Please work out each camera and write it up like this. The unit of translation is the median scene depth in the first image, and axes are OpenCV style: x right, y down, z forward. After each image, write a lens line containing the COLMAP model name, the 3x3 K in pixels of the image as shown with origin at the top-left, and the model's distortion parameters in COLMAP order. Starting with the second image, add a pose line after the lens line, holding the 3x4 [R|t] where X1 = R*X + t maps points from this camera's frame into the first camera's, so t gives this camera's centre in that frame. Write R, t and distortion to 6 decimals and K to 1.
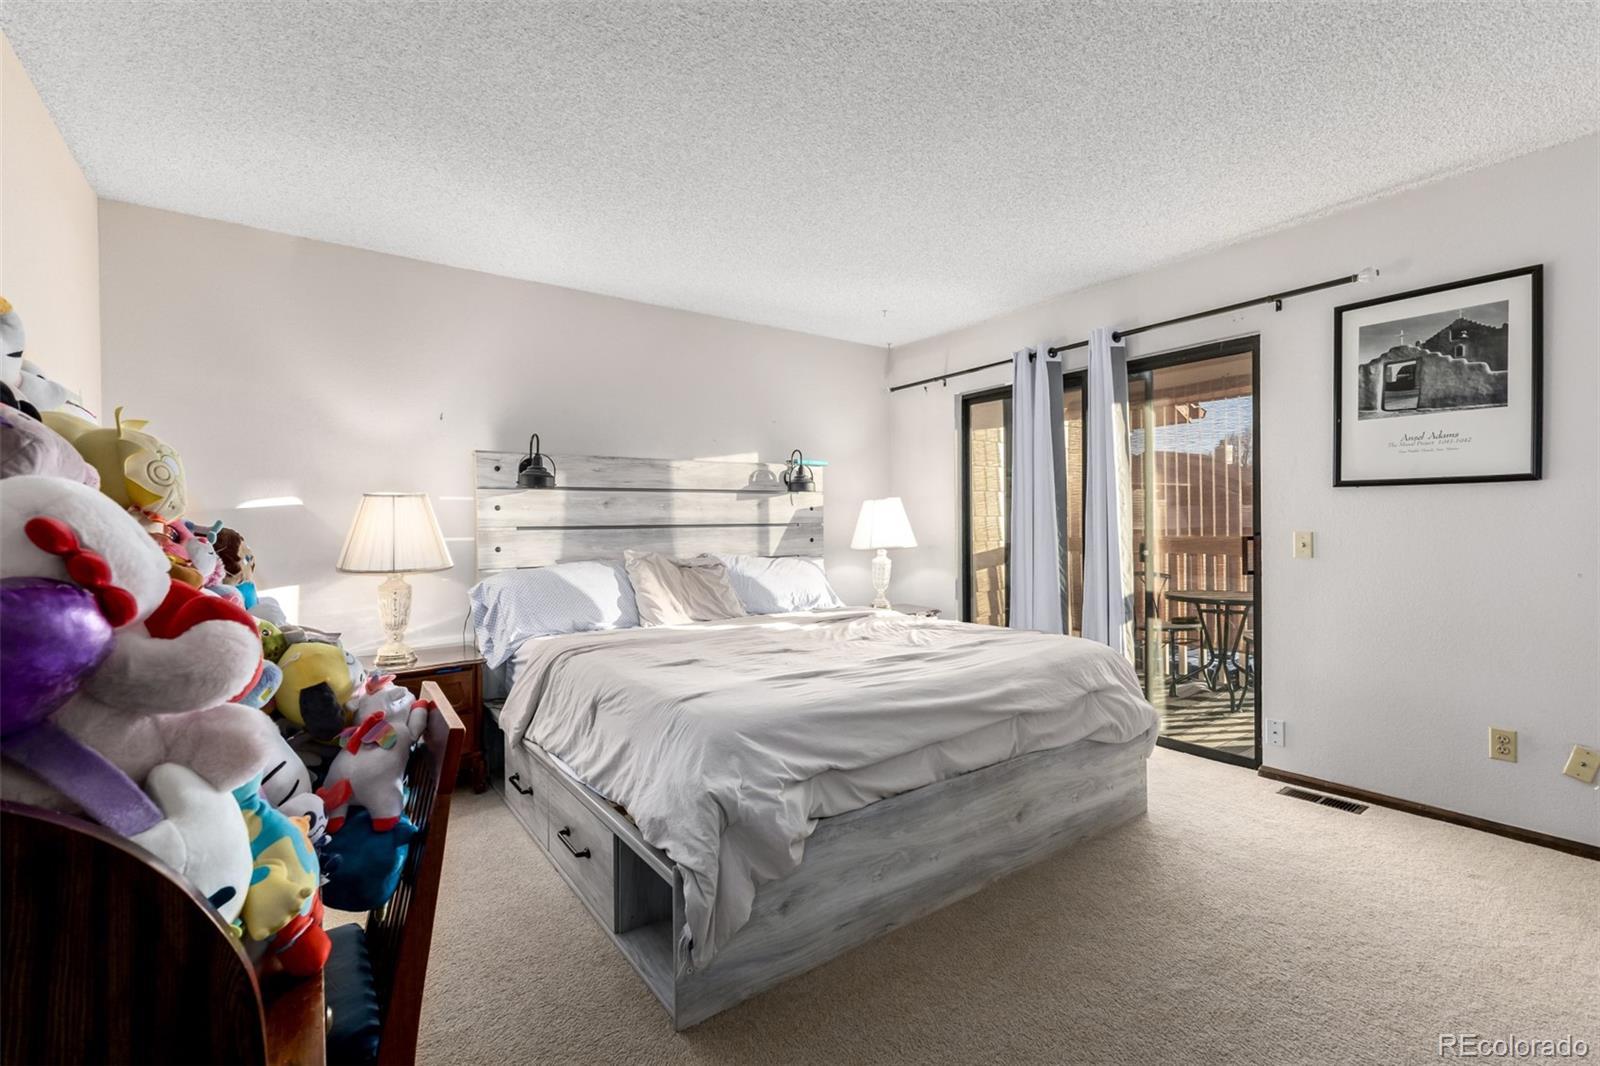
lens RADIAL K [[695.4, 0, 794.3], [0, 695.4, 527.8], [0, 0, 1]] dist [0.009669, -0.002005]
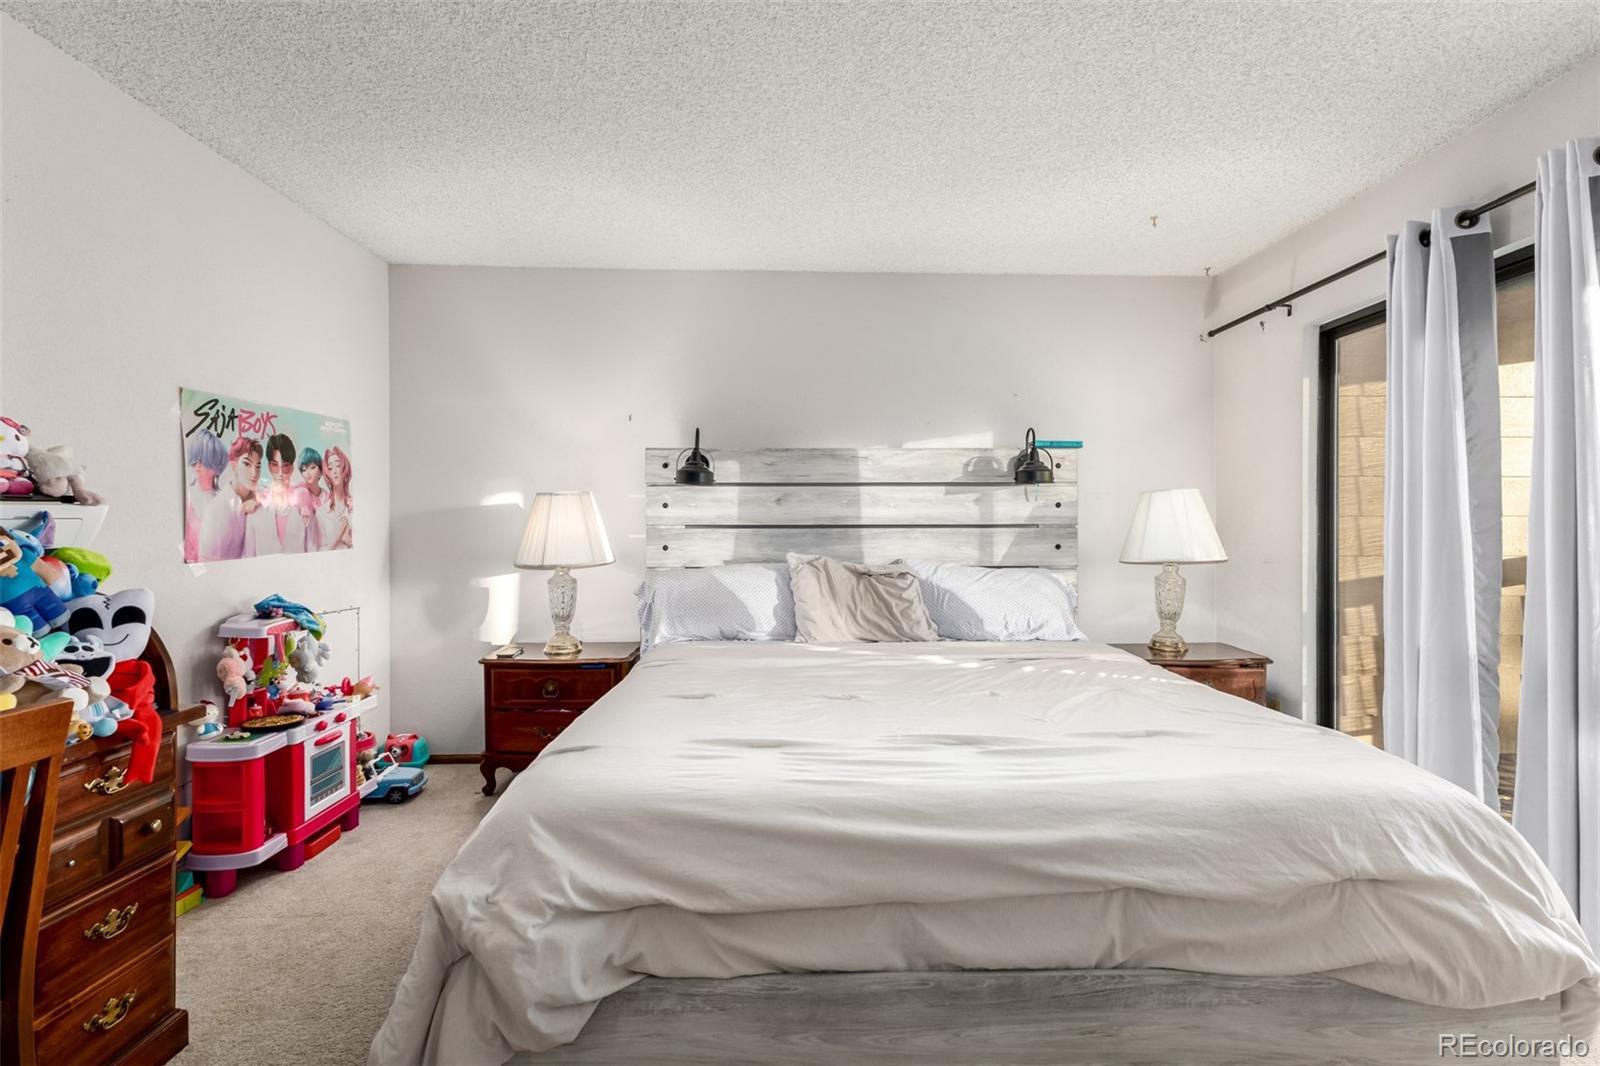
lens RADIAL K [[695.4, 0, 808.2], [0, 695.4, 523.9], [0, 0, 1]] dist [0.009669, -0.002005]
pose [[0.833122, 0.010072, -0.552997, 0.273571], [-0.012262, 0.999925, -0.000261, -0.004592], [0.552953, 0.006999, 0.833183, 0.279306]]
